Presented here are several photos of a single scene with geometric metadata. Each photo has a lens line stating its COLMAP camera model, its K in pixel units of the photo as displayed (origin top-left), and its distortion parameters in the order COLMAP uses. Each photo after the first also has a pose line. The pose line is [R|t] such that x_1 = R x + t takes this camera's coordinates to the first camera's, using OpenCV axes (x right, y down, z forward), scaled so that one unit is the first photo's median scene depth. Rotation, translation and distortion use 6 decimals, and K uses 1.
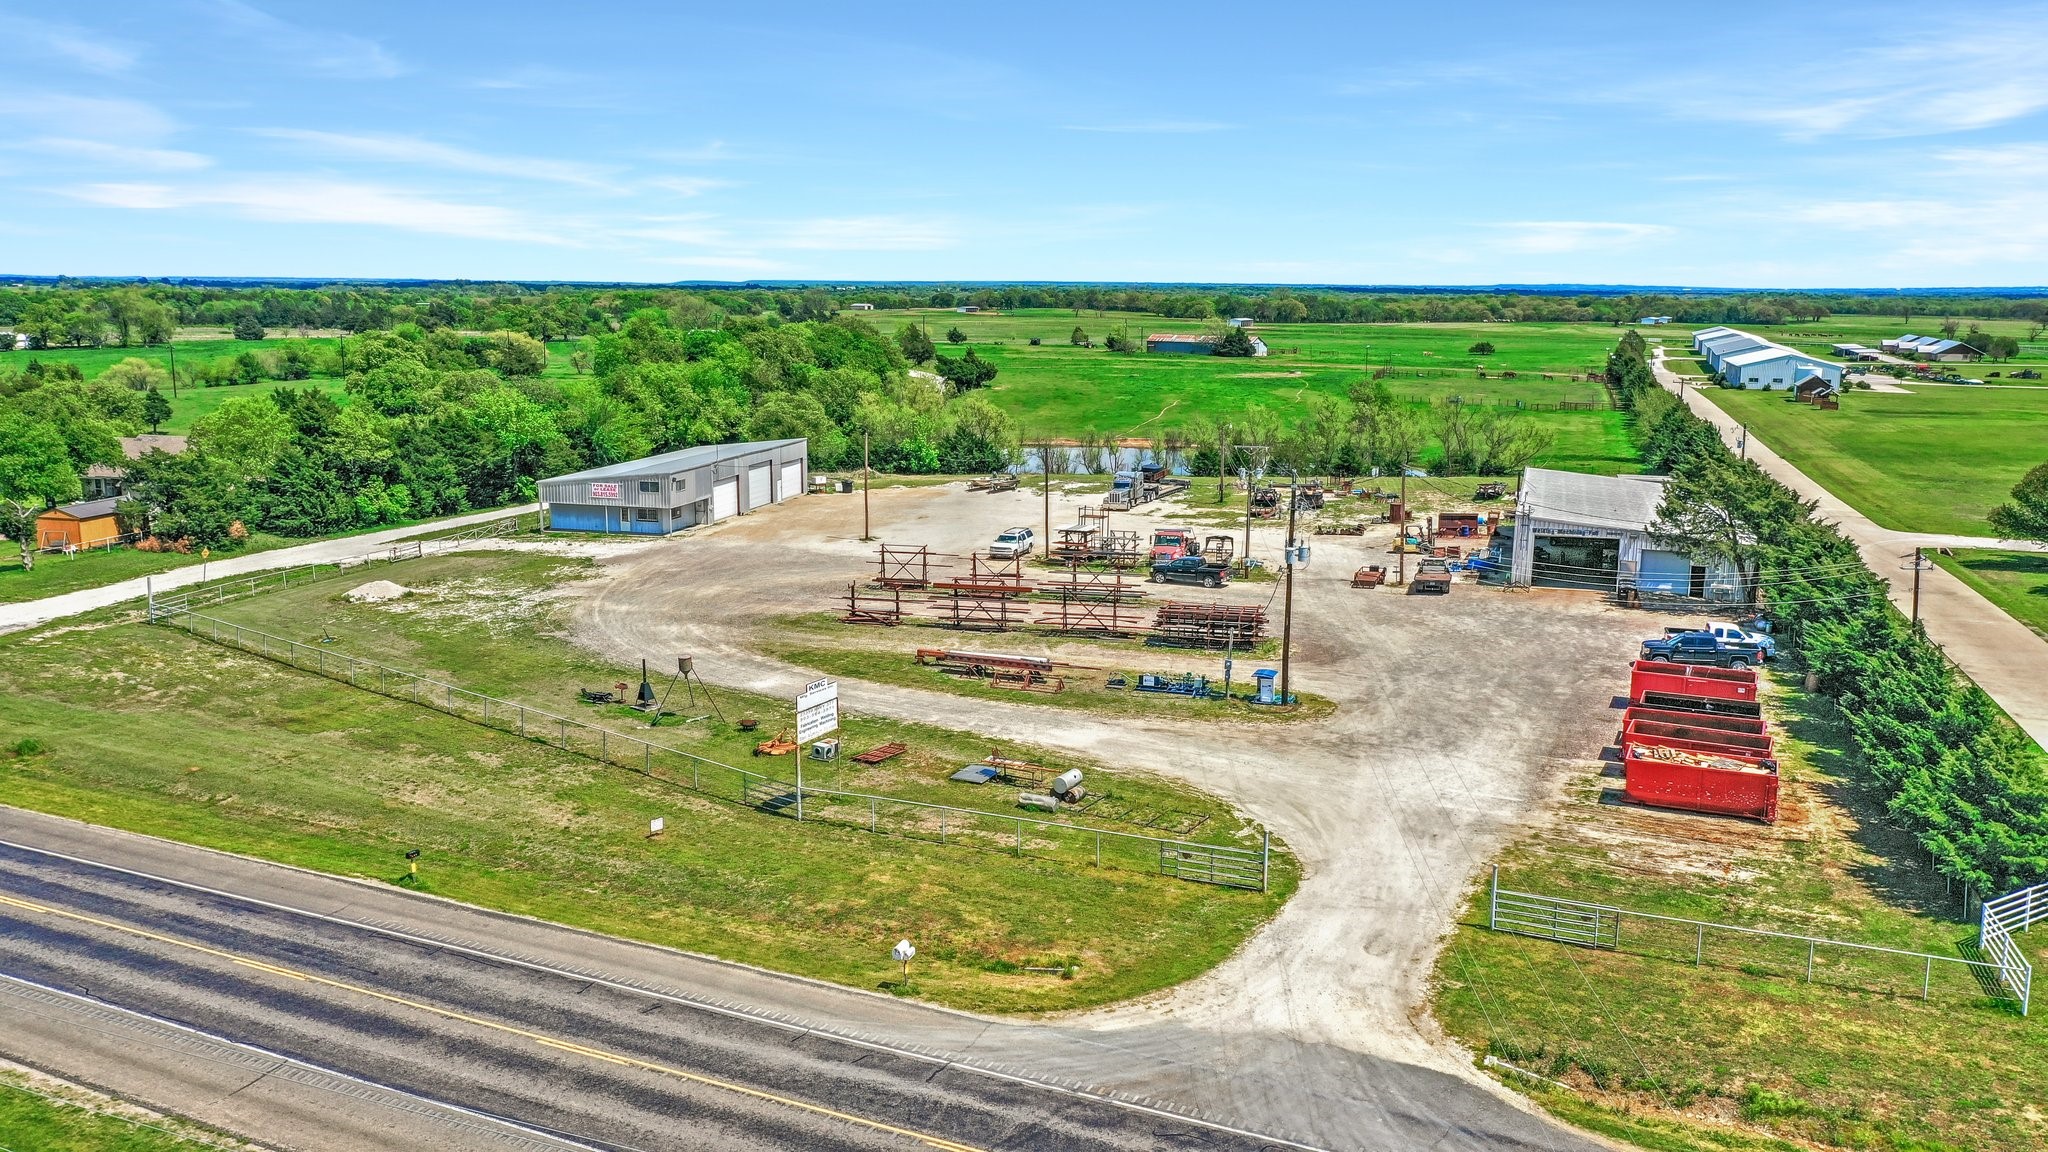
lens RADIAL K [[1616.4, 0, 1024.0], [0, 1616.4, 576.0], [0, 0, 1]] dist [-0.005938, 0.000588]
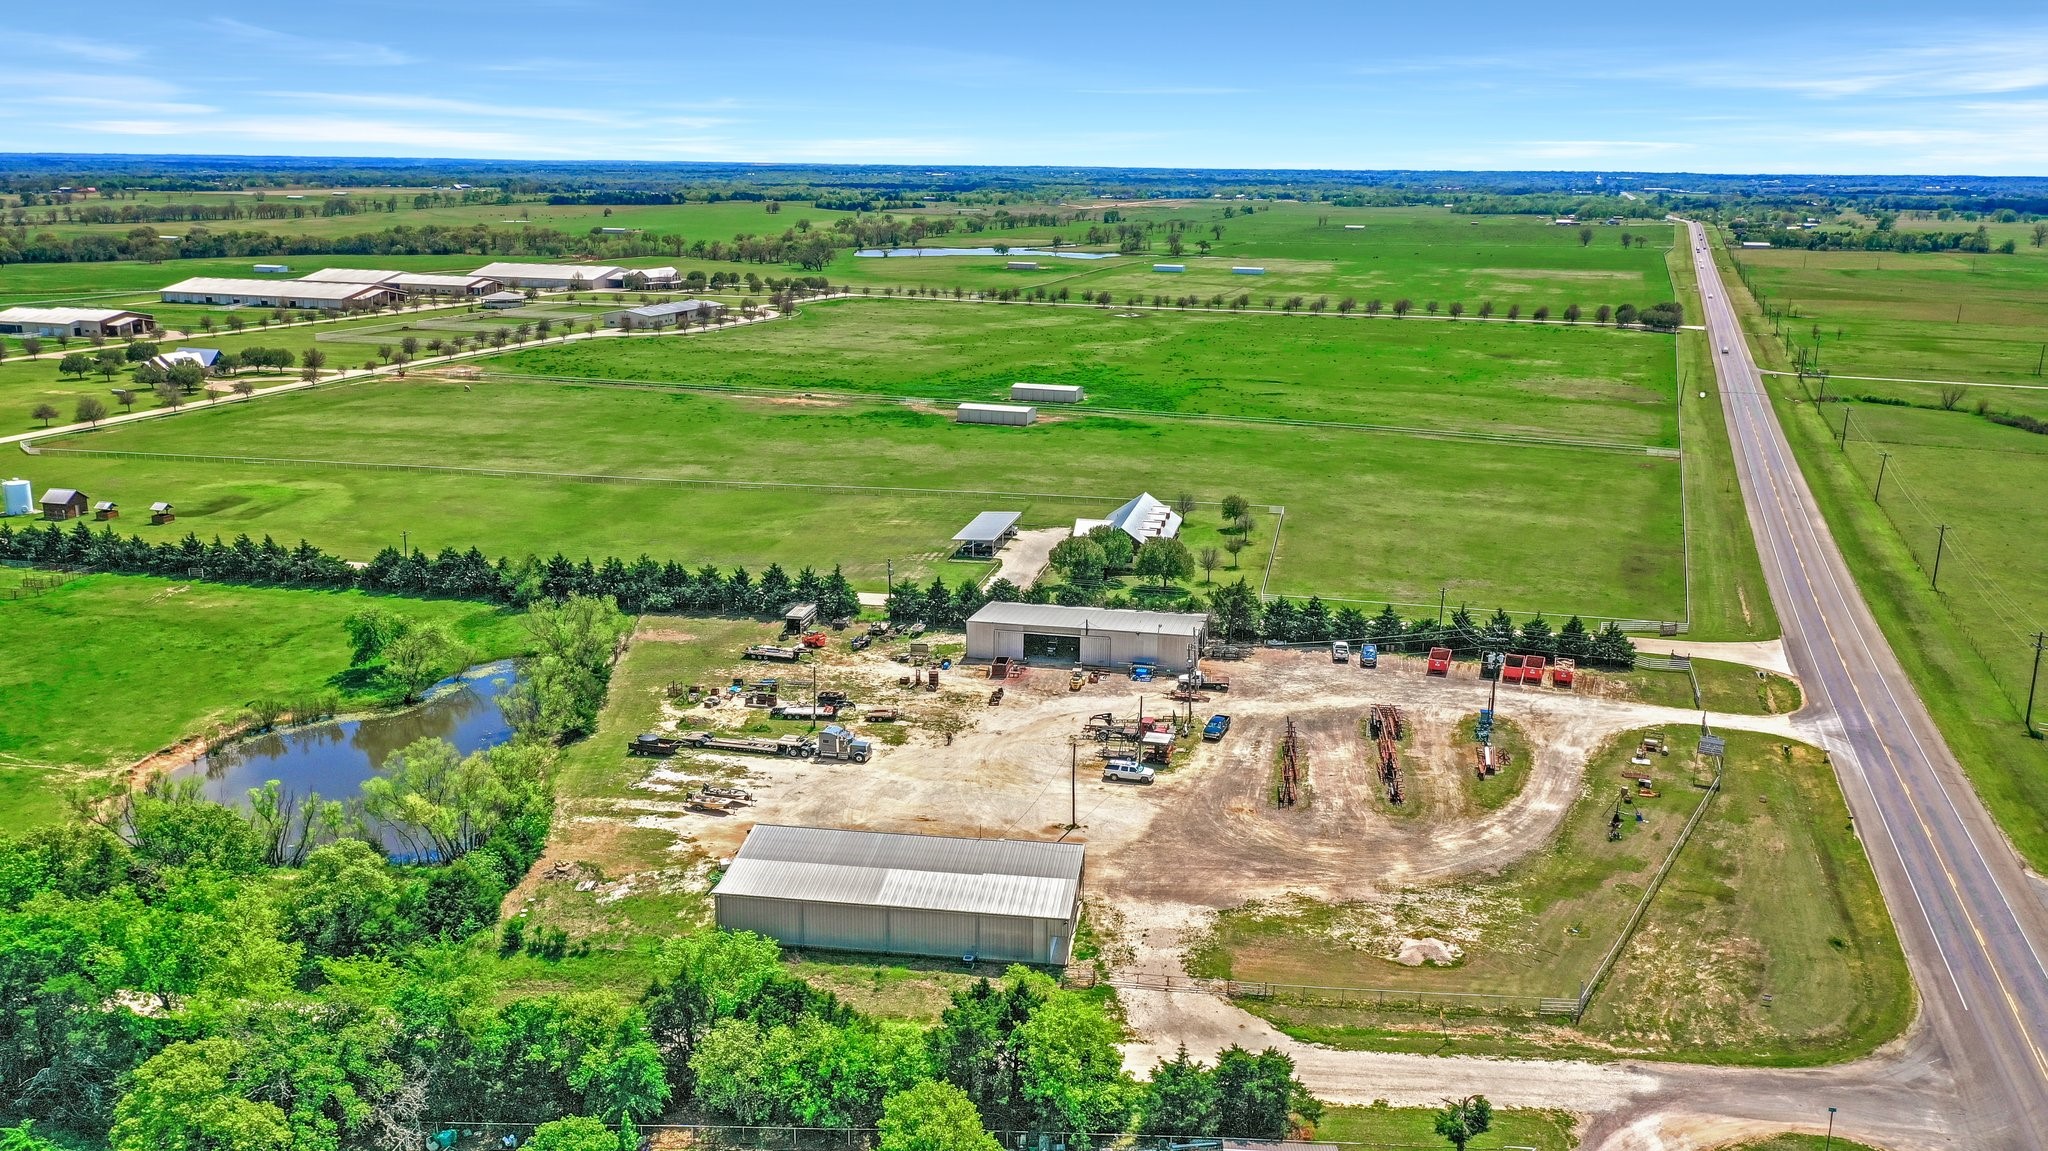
lens RADIAL K [[1617.2, 0, 1032.1], [0, 1617.2, 518.1], [0, 0, 1]] dist [0.002477, 0.001011]
pose [[-0.118209, -0.219334, 0.968462, -1.531107], [0.167208, 0.956977, 0.237142, -0.674623], [-0.978810, 0.189967, -0.076449, 1.350645]]
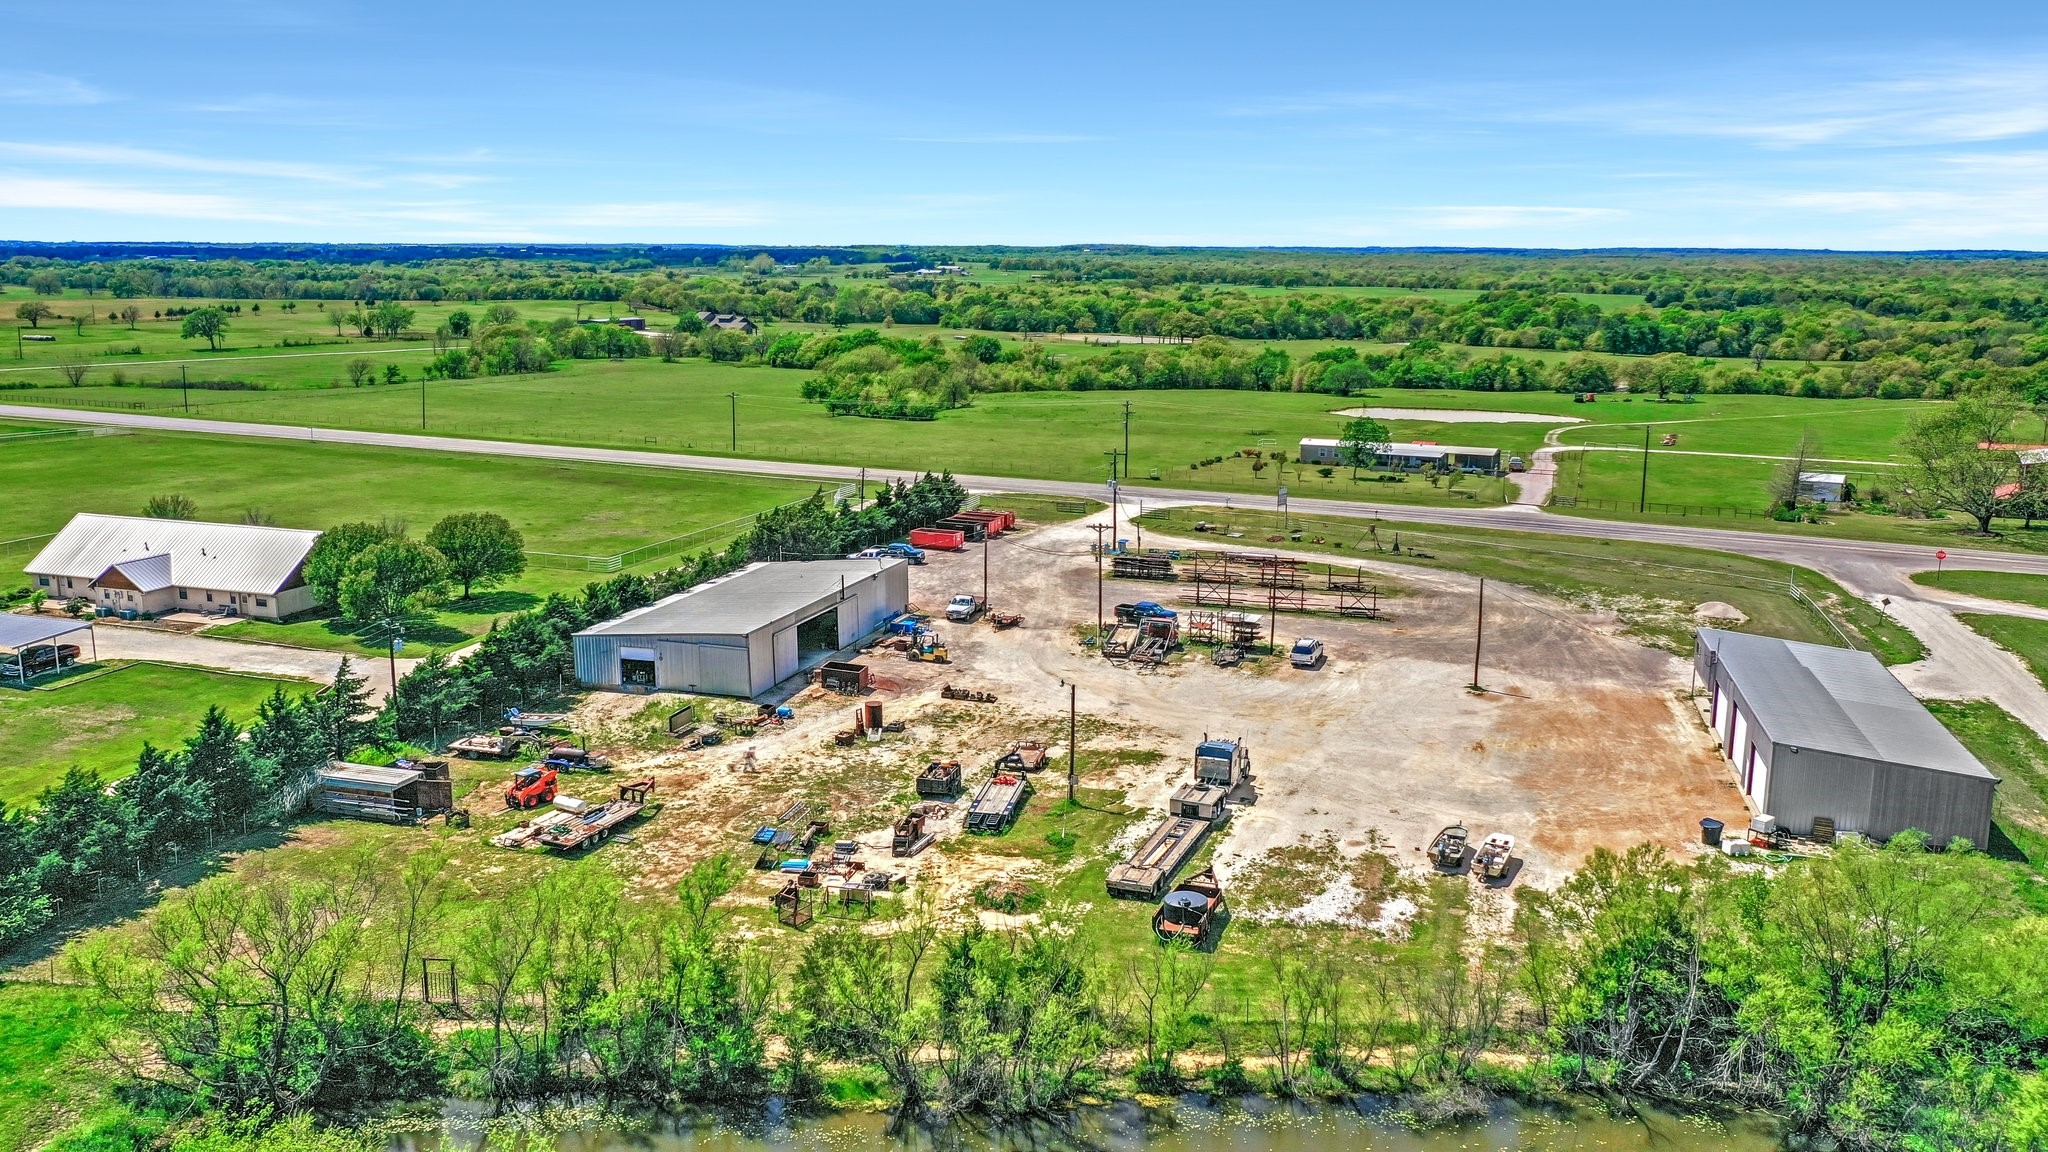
lens RADIAL K [[1598.6, 0, 1032.8], [0, 1598.6, 569.4], [0, 0, 1]] dist [-0.005641, 0.000077]
pose [[-0.999931, -0.011455, 0.002723, 0.203594], [-0.009639, 0.929238, 0.369355, -0.541769], [-0.006762, 0.369304, -0.929284, 2.316834]]
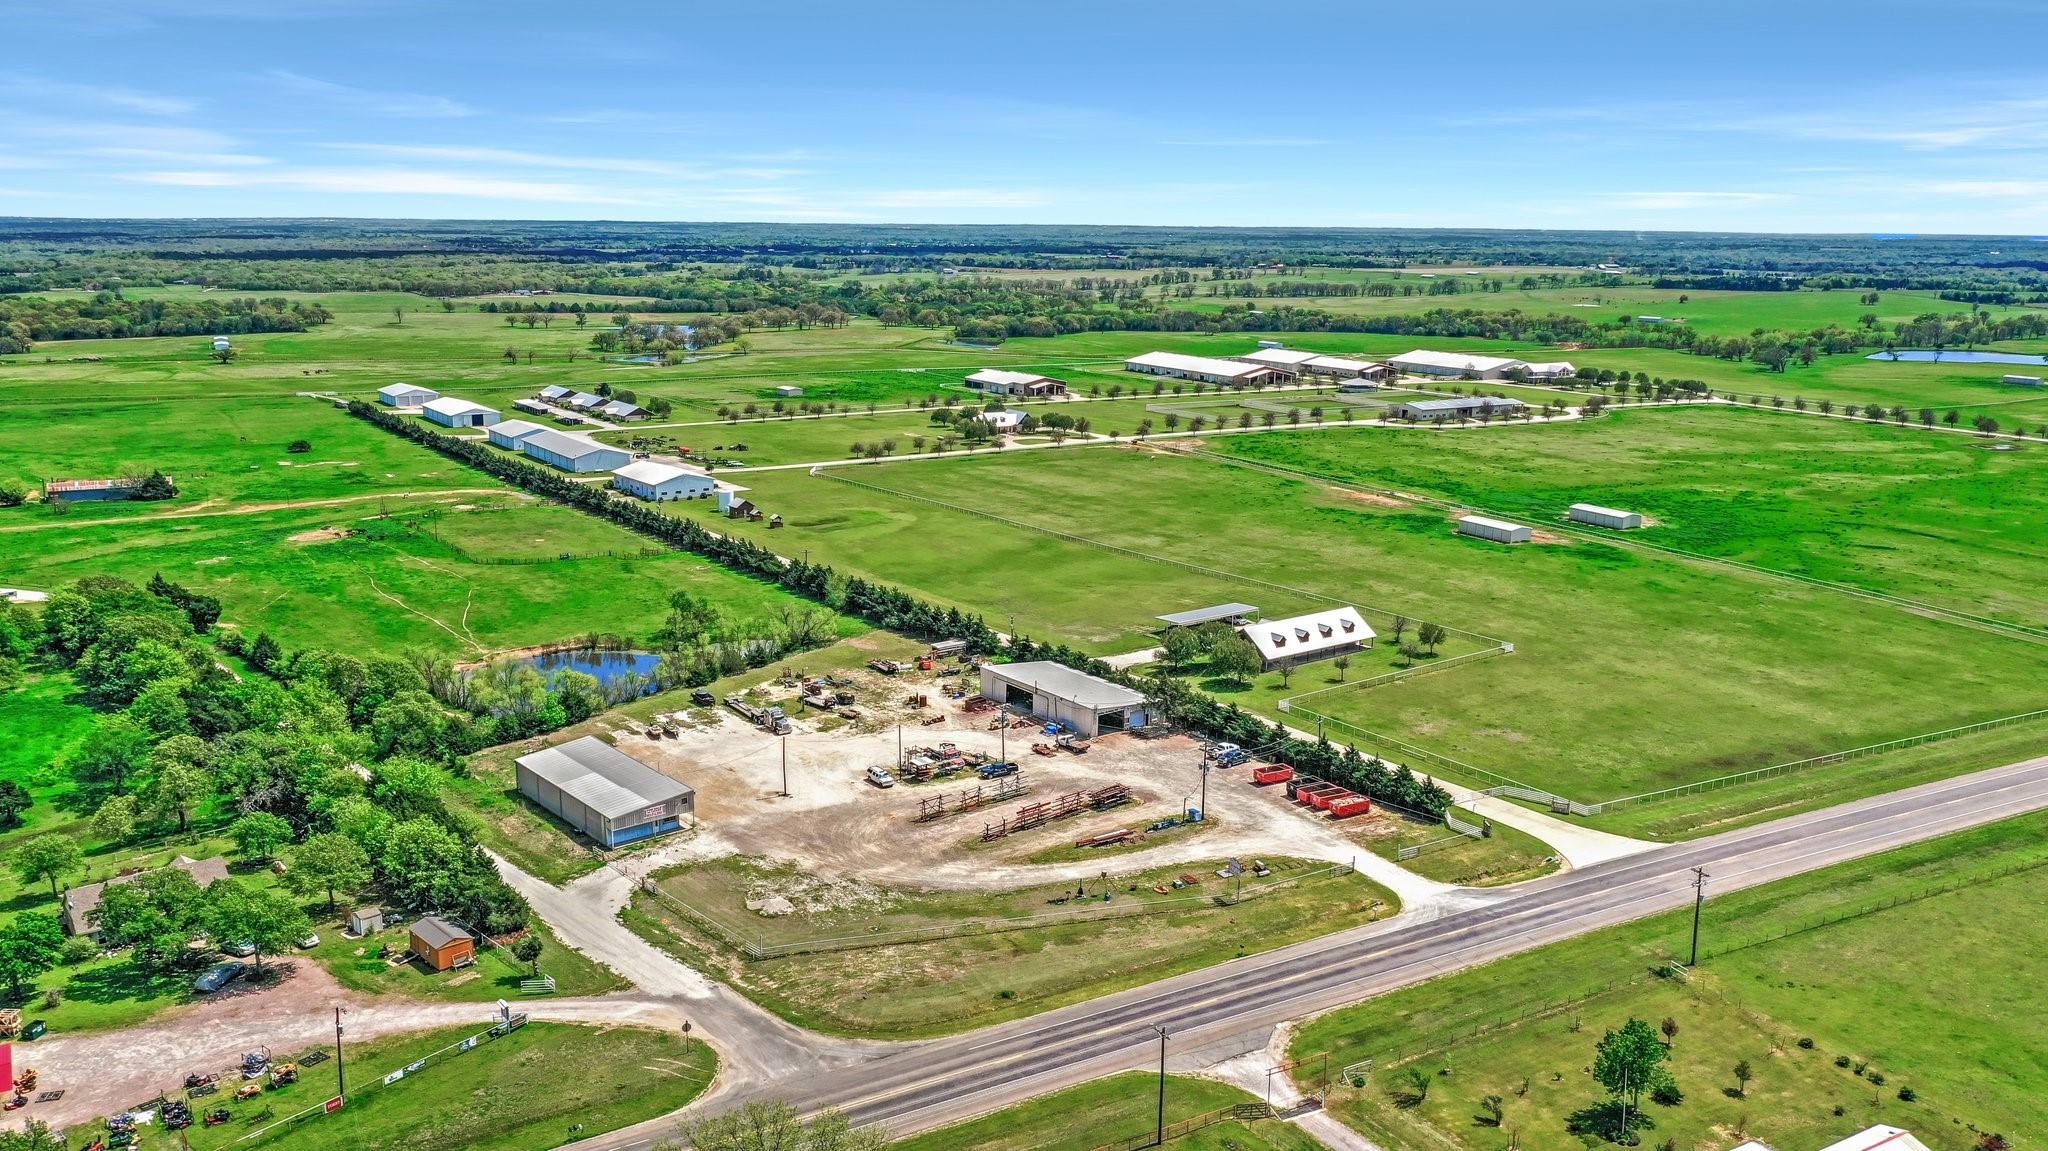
lens RADIAL K [[1603.1, 0, 1032.8], [0, 1603.1, 572.3], [0, 0, 1]] dist [-0.005026, 0.002856]
pose [[0.567591, -0.174870, 0.804525, -1.627728], [0.140489, 0.983423, 0.114640, -0.527319], [-0.811236, 0.047958, 0.582749, -0.303633]]
